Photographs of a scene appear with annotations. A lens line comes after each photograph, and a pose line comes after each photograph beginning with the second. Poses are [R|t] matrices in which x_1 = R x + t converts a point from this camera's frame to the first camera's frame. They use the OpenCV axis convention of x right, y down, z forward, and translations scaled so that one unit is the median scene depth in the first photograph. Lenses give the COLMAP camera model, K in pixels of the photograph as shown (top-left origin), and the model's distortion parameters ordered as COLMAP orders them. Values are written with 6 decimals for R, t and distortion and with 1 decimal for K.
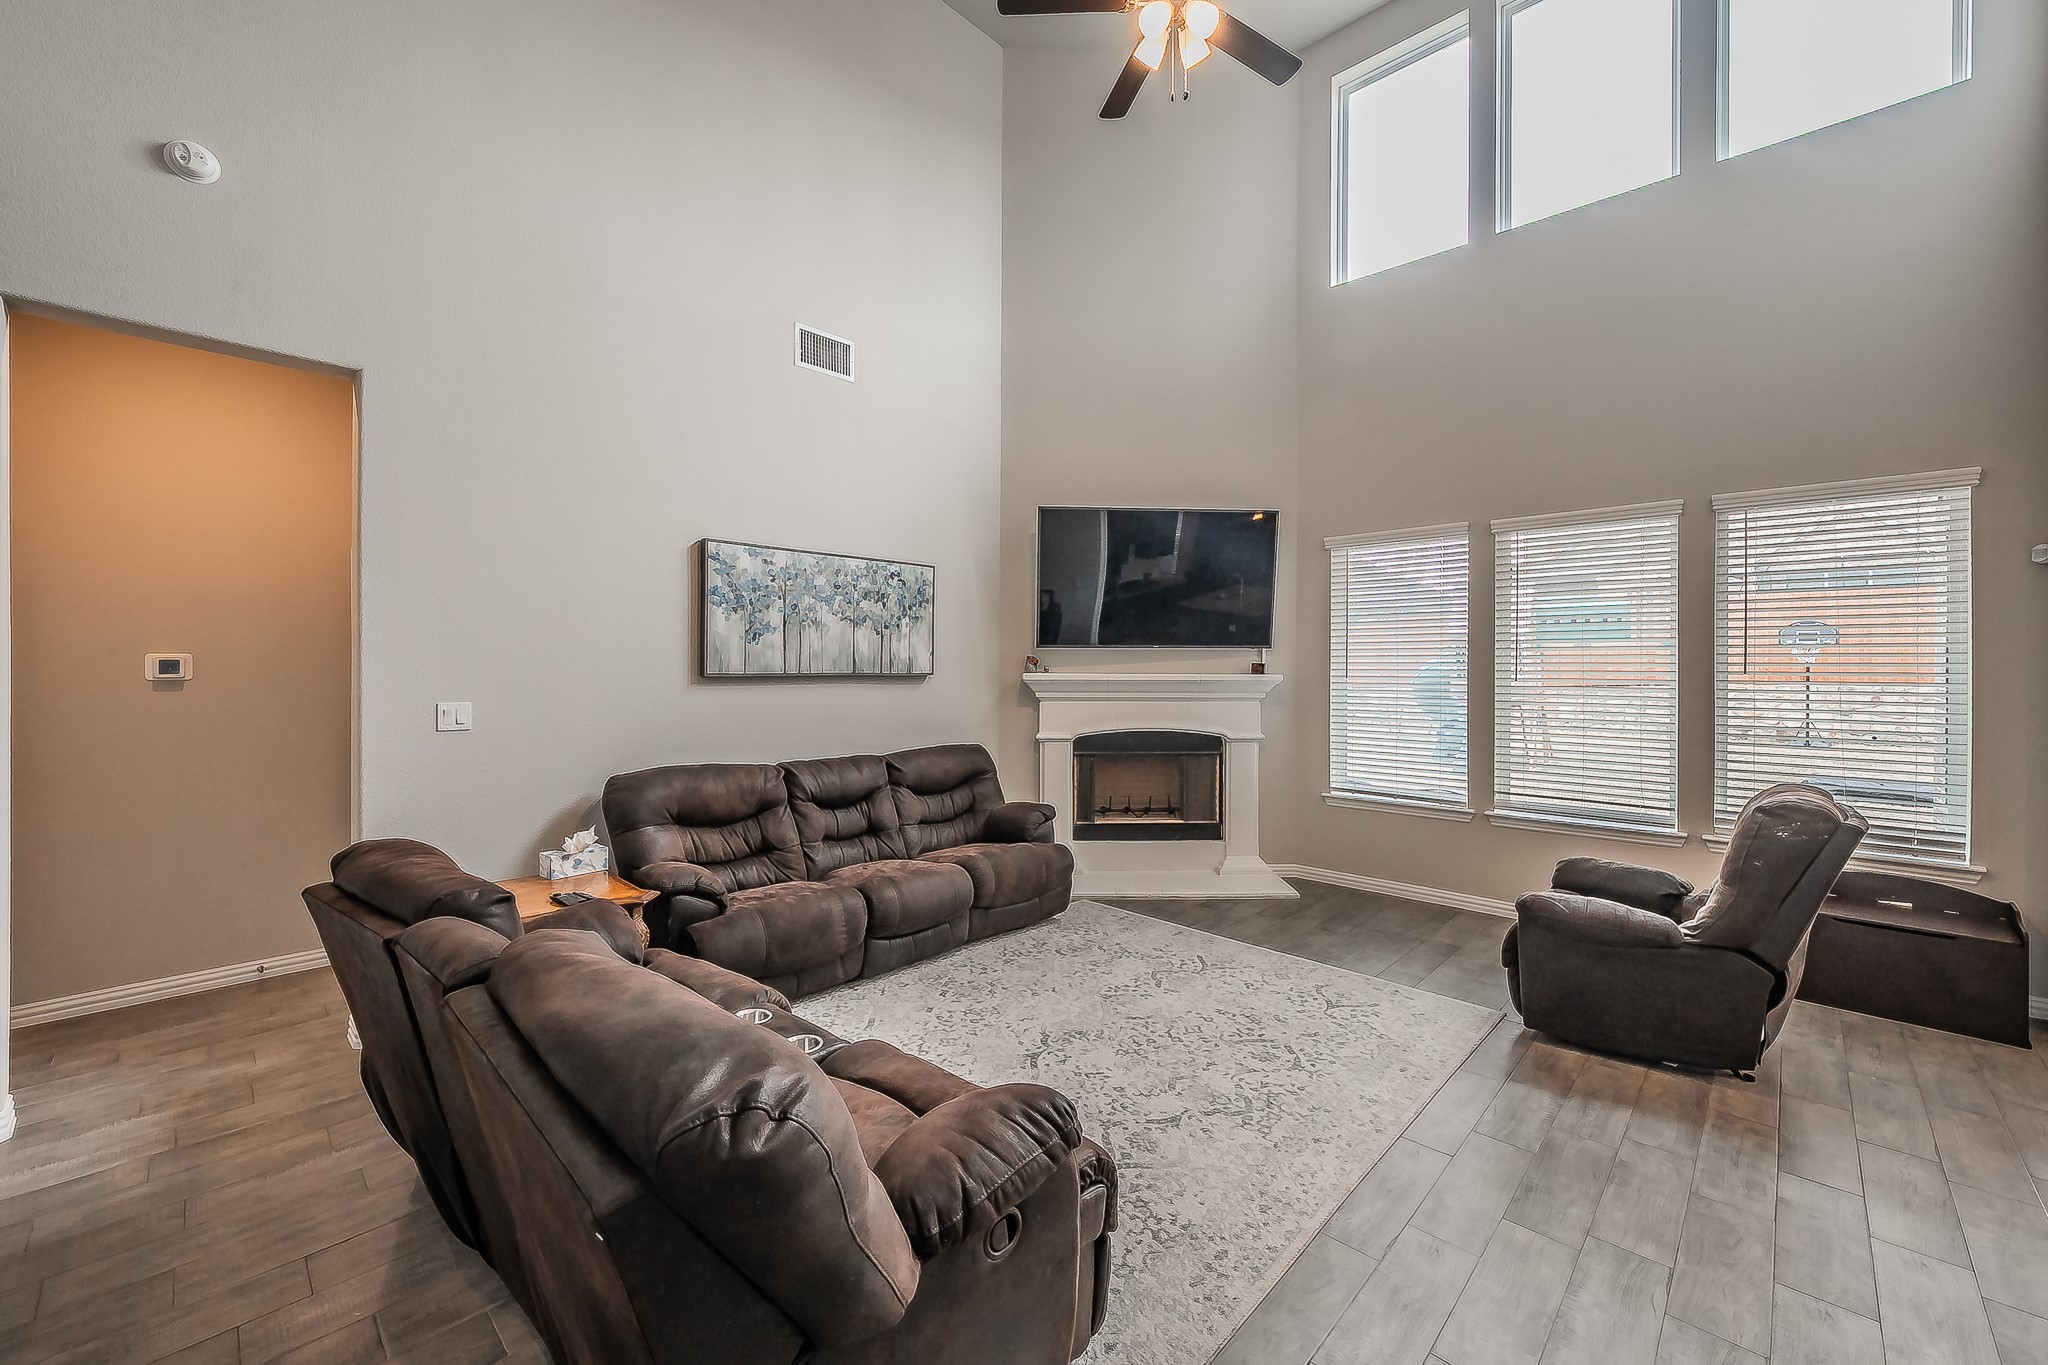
lens RADIAL K [[810.0, 0, 1024.6], [0, 810.0, 668.9], [0, 0, 1]] dist [-0.001103, -0.000137]
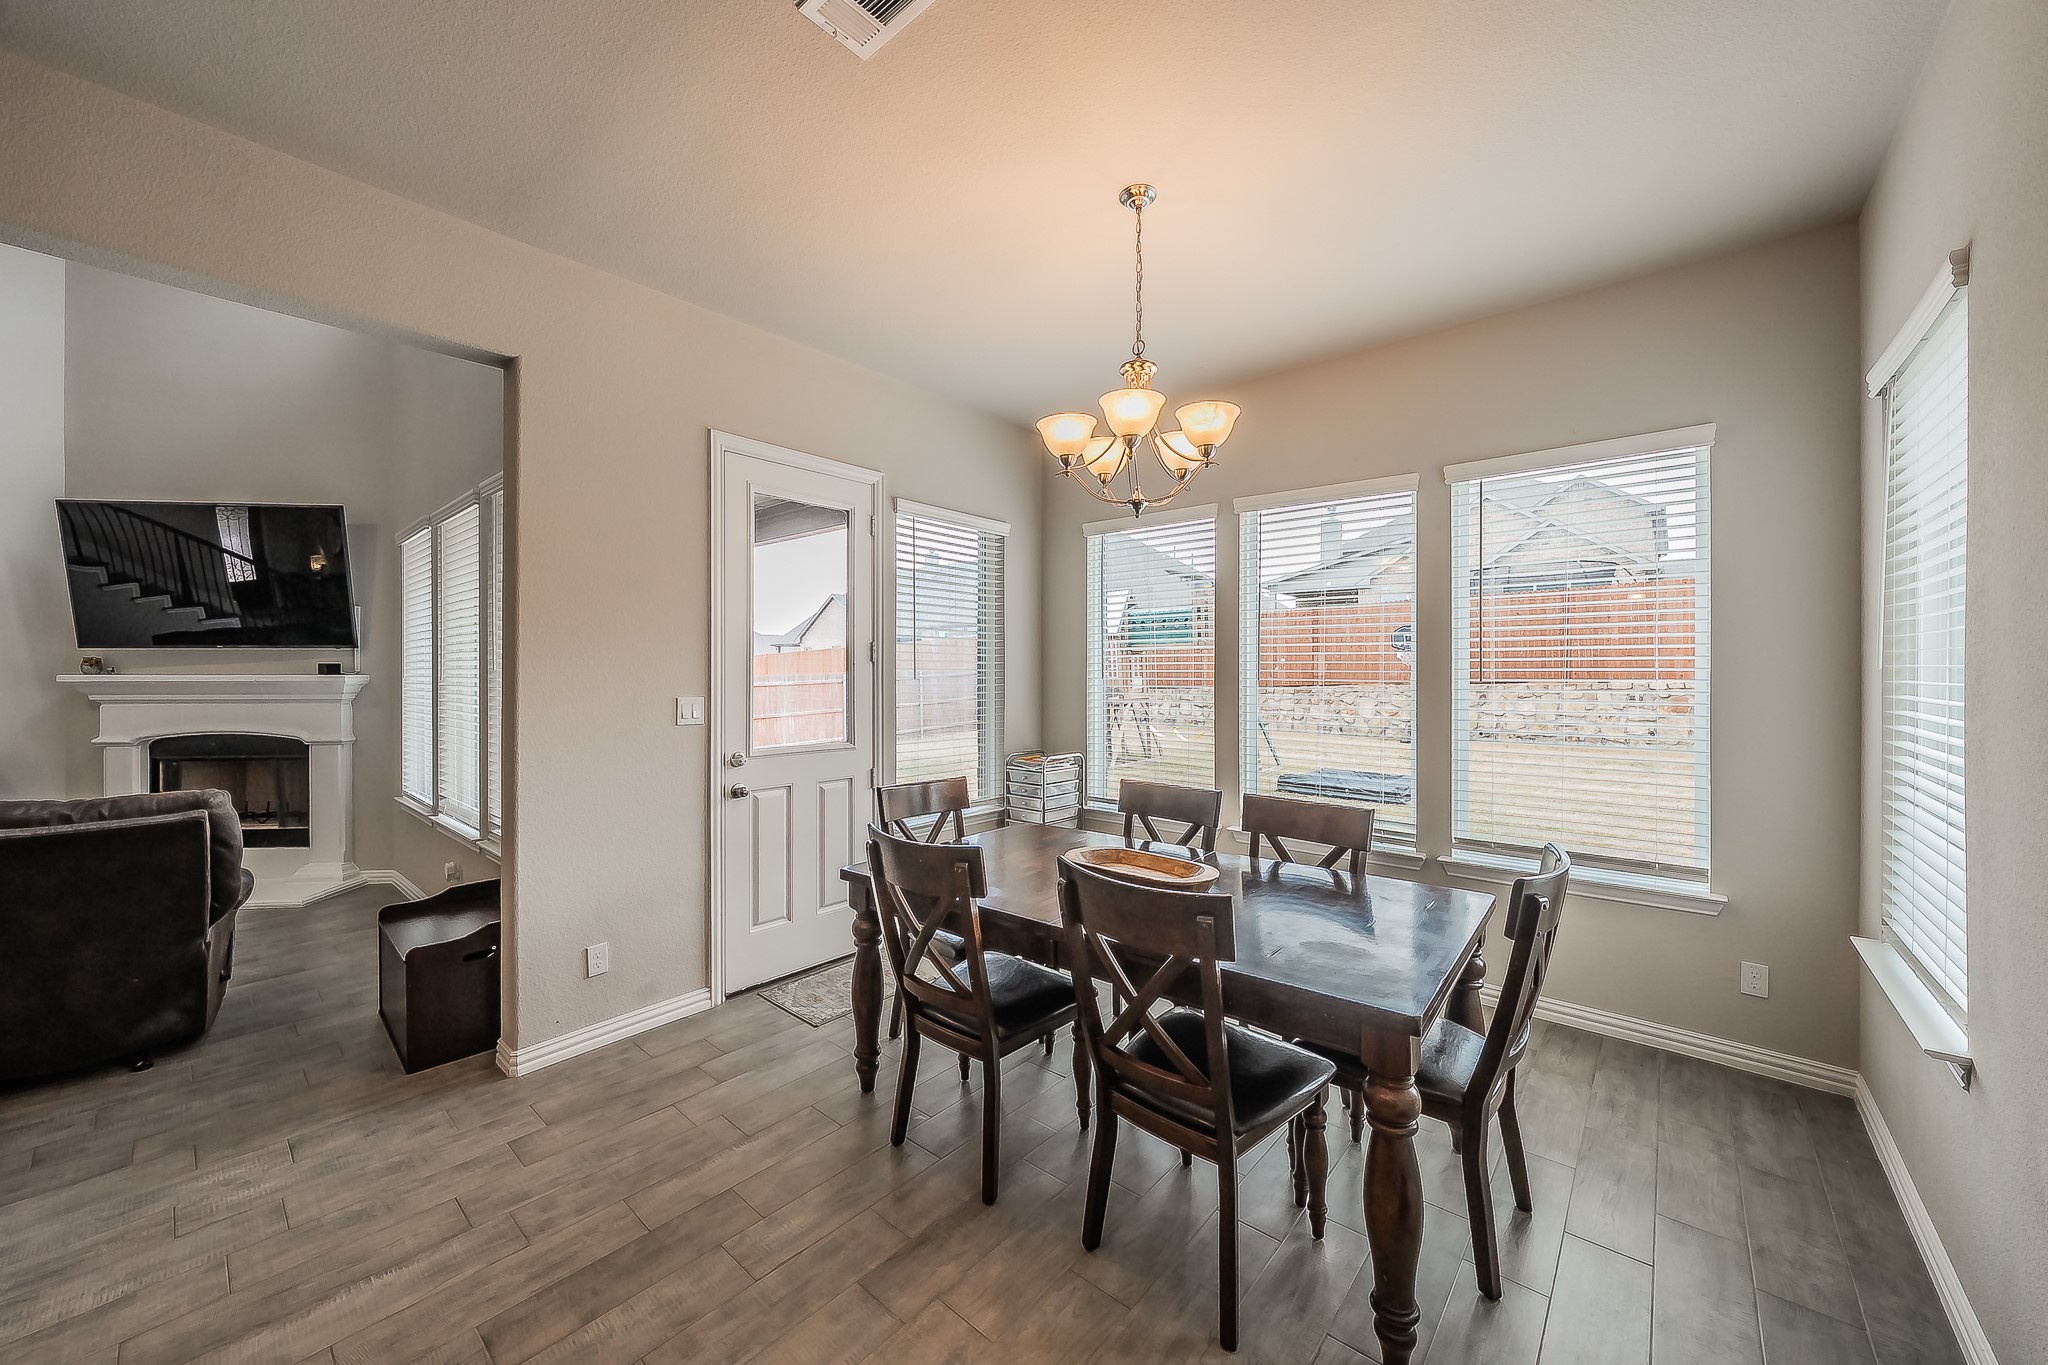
lens RADIAL K [[744.1, 0, 1028.8], [0, 744.1, 678.0], [0, 0, 1]] dist [-0.000377, 0.000309]
pose [[0.999574, -0.005756, 0.028624, 1.290626], [0.005638, 0.999975, 0.004186, 0.013020], [-0.028647, -0.004023, 0.999581, 0.107038]]
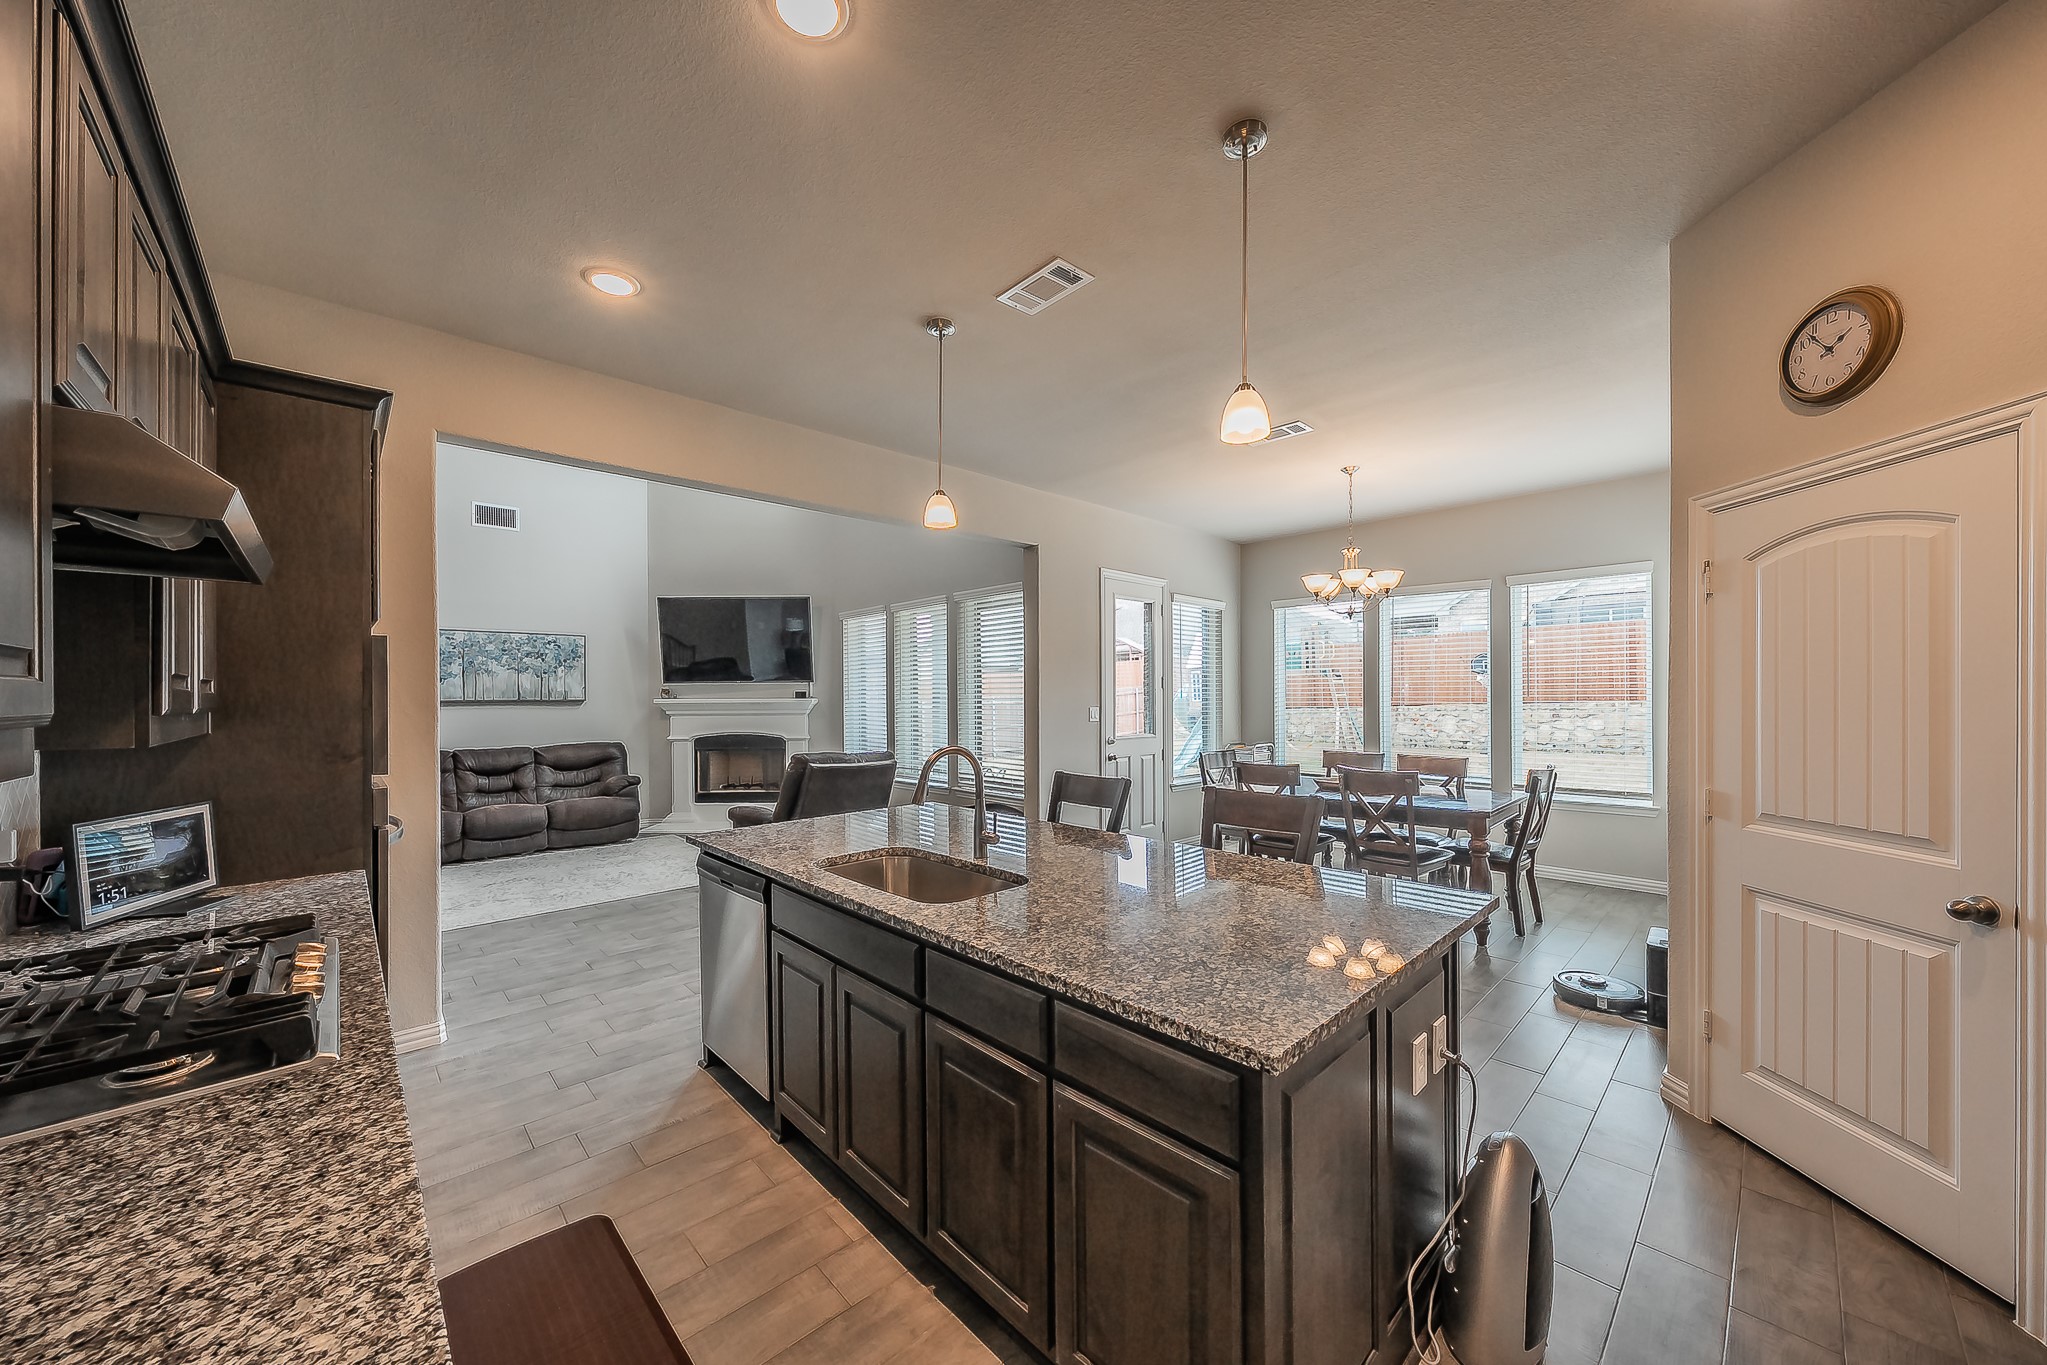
lens RADIAL K [[743.8, 0, 1016.8], [0, 743.8, 695.6], [0, 0, 1]] dist [-0.000377, 0.000309]
pose [[0.997849, -0.011654, -0.064507, 0.953920], [0.011282, 0.999918, -0.006125, 0.017755], [0.064573, 0.005384, 0.997898, -0.516908]]
